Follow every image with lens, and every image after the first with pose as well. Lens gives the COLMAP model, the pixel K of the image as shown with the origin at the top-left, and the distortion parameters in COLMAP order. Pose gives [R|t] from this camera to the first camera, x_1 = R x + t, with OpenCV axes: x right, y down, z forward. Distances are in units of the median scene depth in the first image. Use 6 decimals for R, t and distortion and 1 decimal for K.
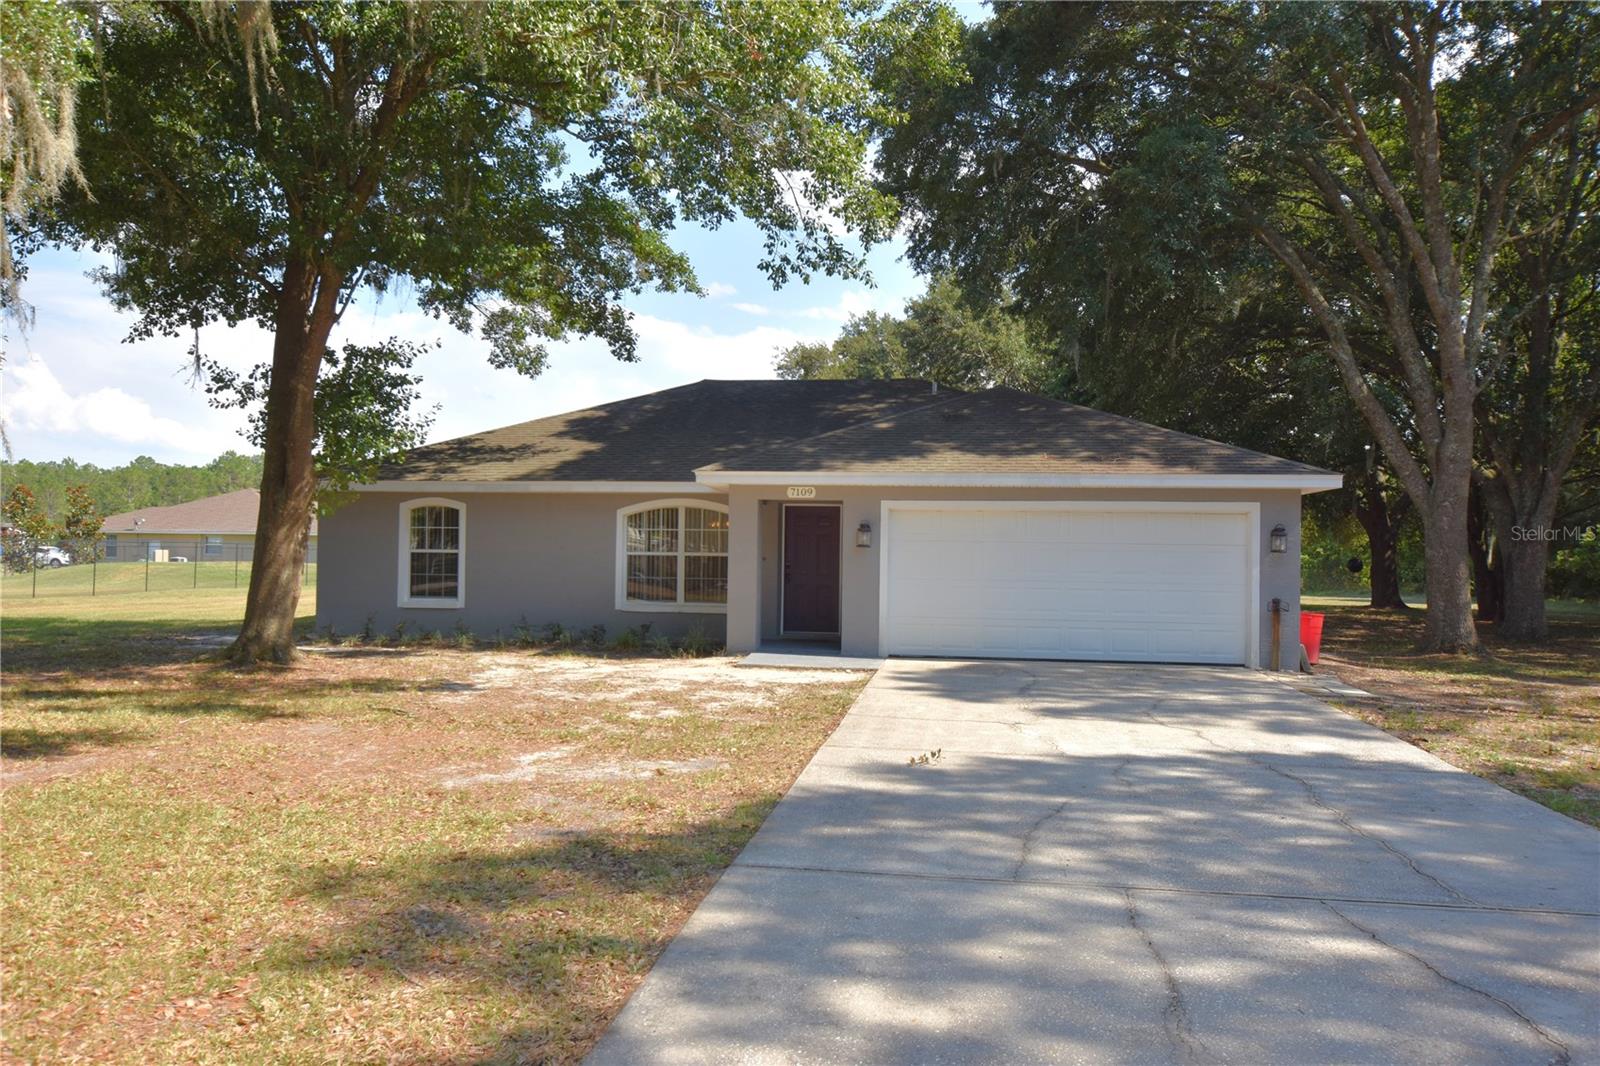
lens RADIAL K [[1201.3, 0, 800.0], [0, 1201.3, 533.0], [0, 0, 1]] dist [0.002150, 0.004784]
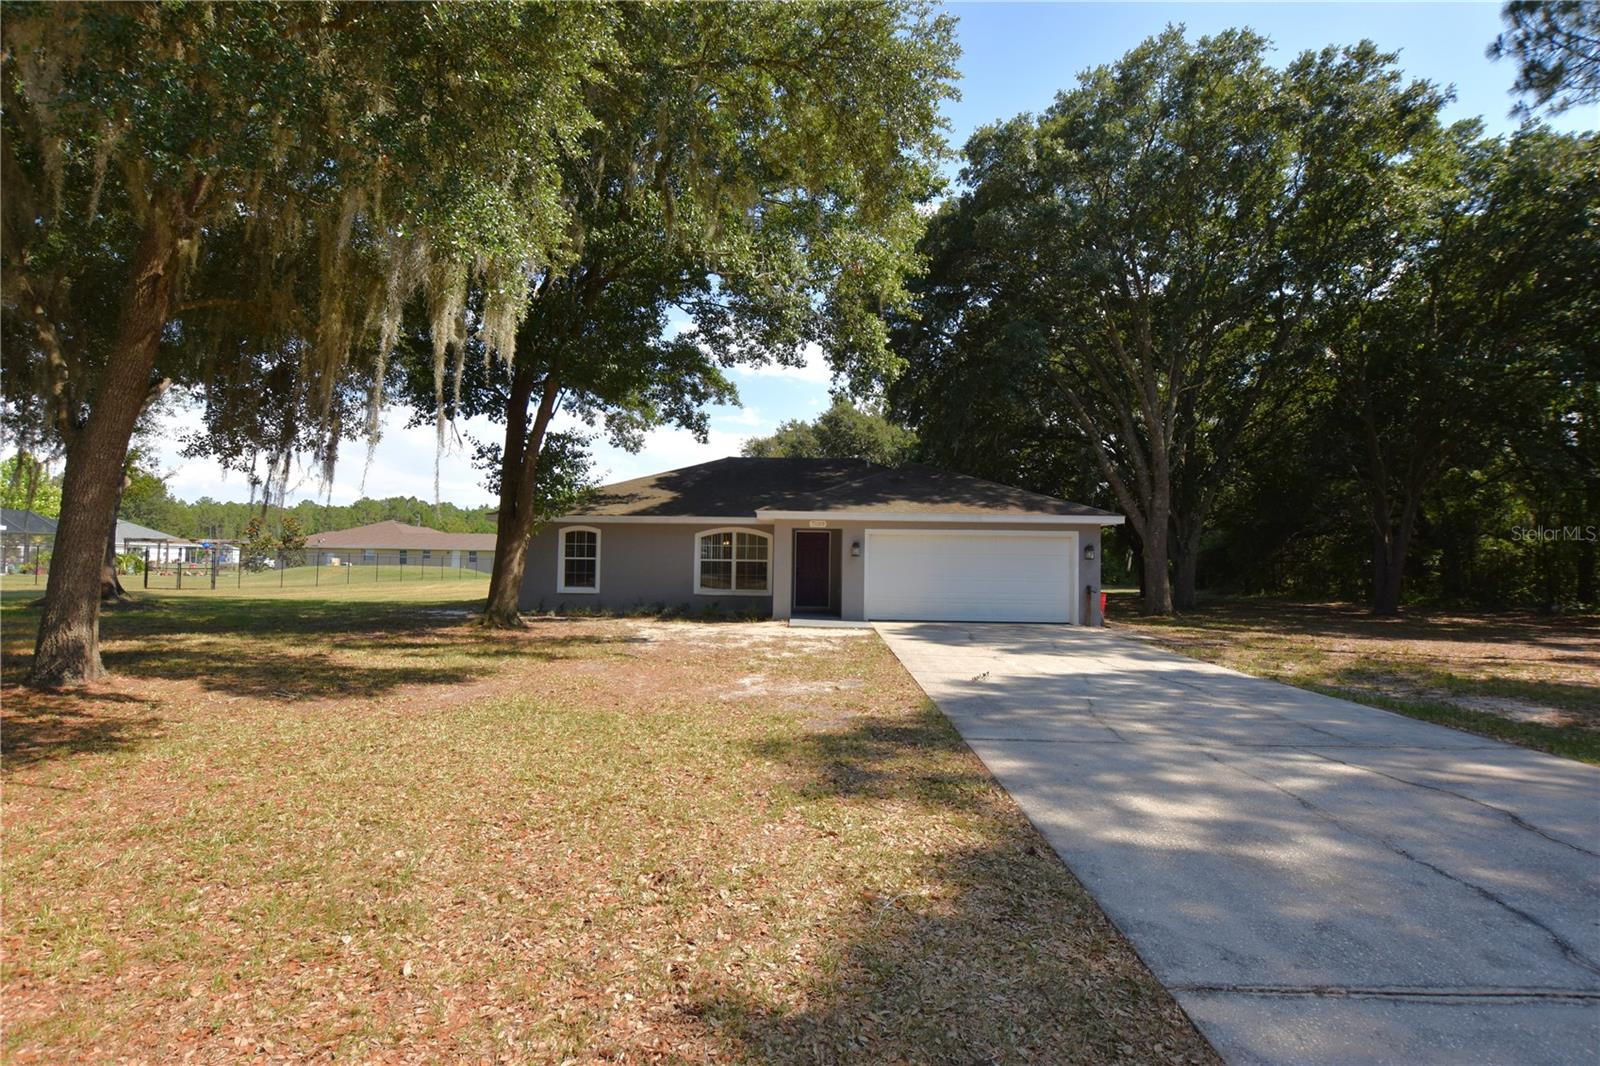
lens RADIAL K [[713.1, 0, 795.2], [0, 713.1, 534.2], [0, 0, 1]] dist [-0.020955, 0.000850]
pose [[0.994033, 0.005913, 0.108922, -0.133764], [-0.003532, 0.999751, -0.022043, 0.003014], [-0.109026, 0.021526, 0.993806, 0.000821]]
